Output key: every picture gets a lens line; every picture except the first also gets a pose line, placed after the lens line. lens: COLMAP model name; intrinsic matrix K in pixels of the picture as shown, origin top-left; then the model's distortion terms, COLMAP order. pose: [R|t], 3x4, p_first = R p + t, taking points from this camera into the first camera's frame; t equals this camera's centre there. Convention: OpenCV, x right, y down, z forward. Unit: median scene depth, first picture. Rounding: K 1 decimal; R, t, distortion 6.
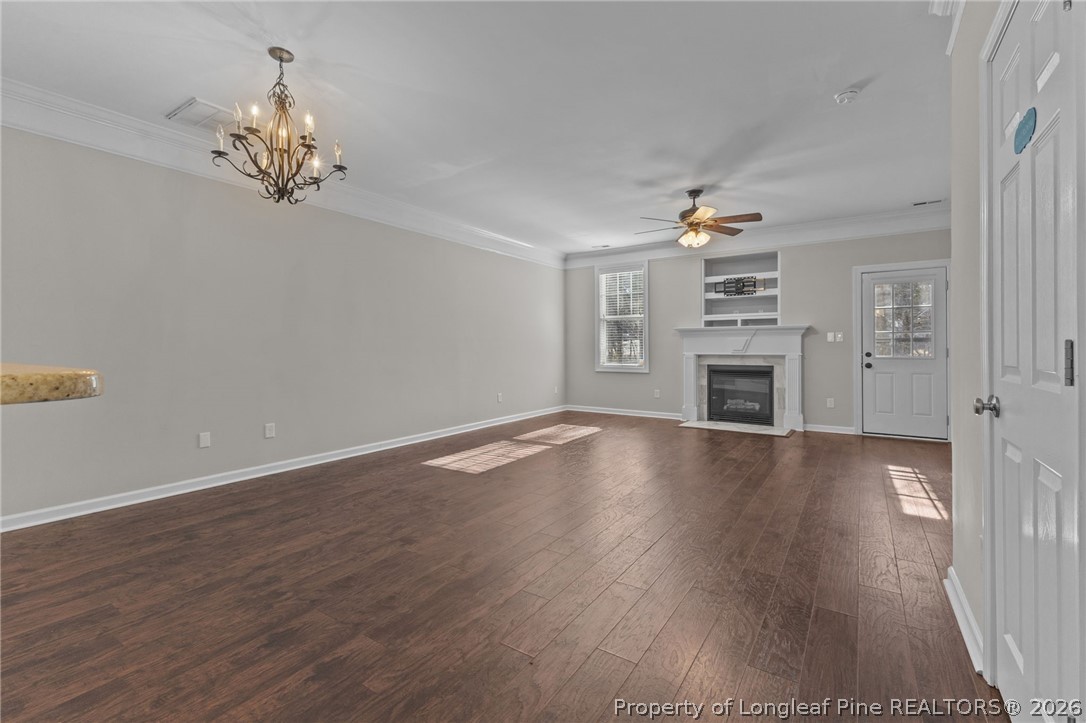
lens RADIAL K [[475.8, 0, 538.3], [0, 475.8, 346.5], [0, 0, 1]] dist [0.008427, -0.001047]
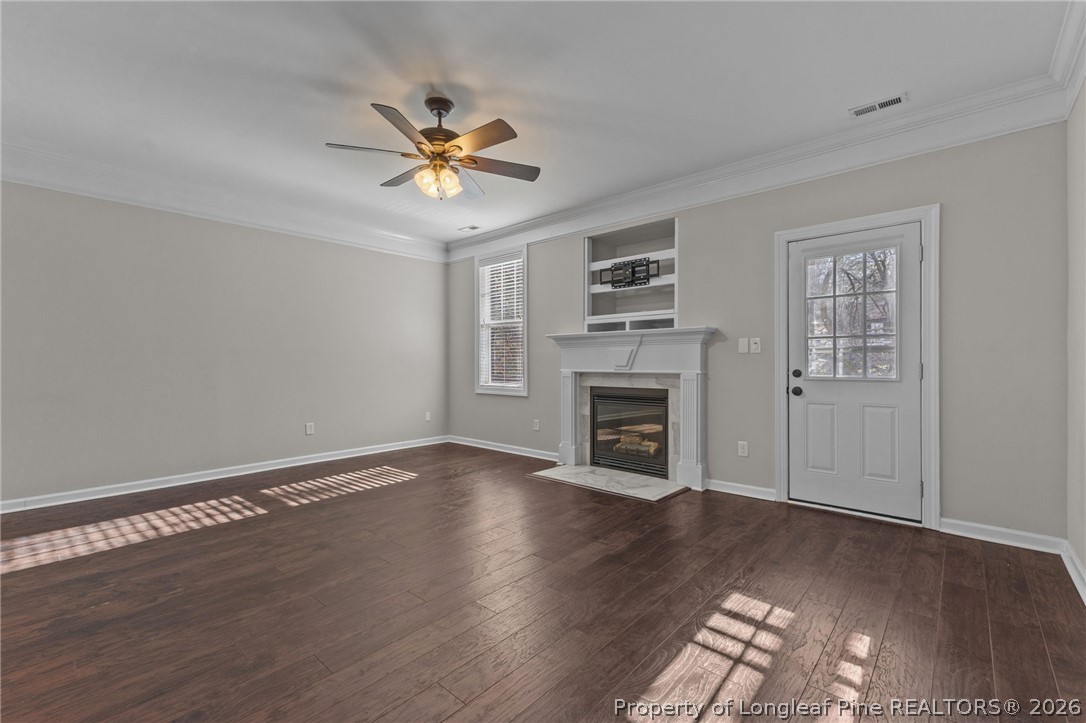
lens RADIAL K [[472.5, 0, 540.7], [0, 472.5, 365.7], [0, 0, 1]] dist [0.014176, -0.005269]
pose [[0.990734, -0.000822, -0.135815, 0.408174], [0.002182, 0.999949, 0.009862, 0.000251], [0.135800, -0.010067, 0.990685, 0.318900]]
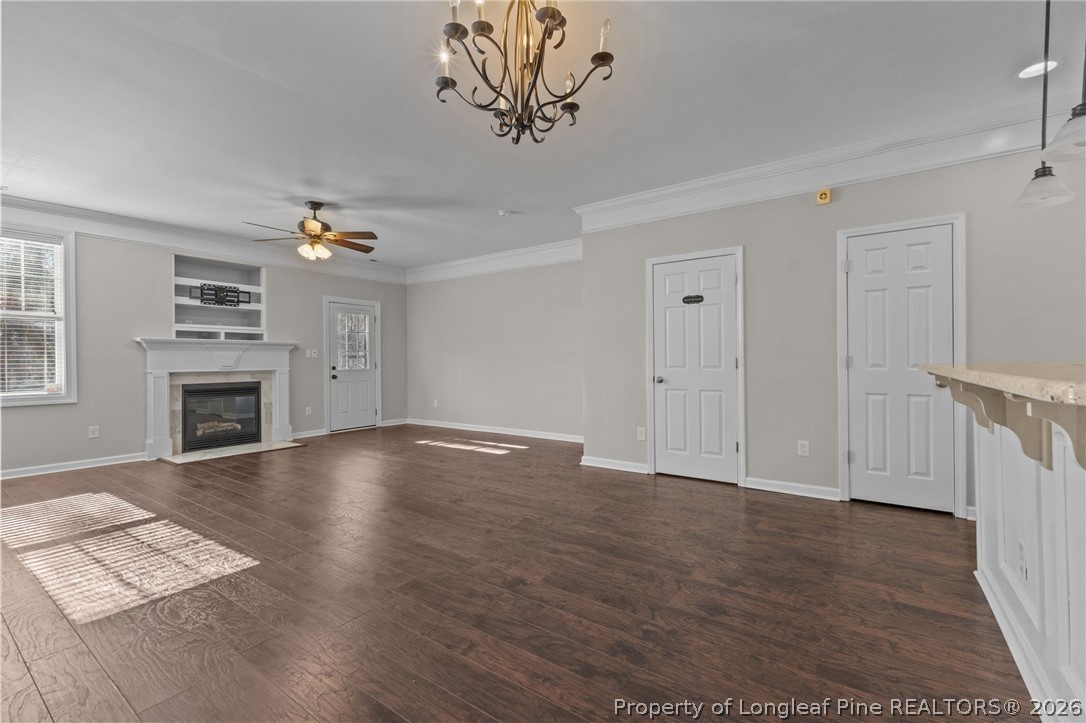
lens RADIAL K [[468.3, 0, 543.8], [0, 468.3, 357.1], [0, 0, 1]] dist [0.009680, -0.000398]
pose [[0.022526, 0.007926, 0.999715, -0.475955], [0.005340, 0.999953, -0.008048, 0.000940], [-0.999732, 0.005520, 0.022483, 0.388824]]
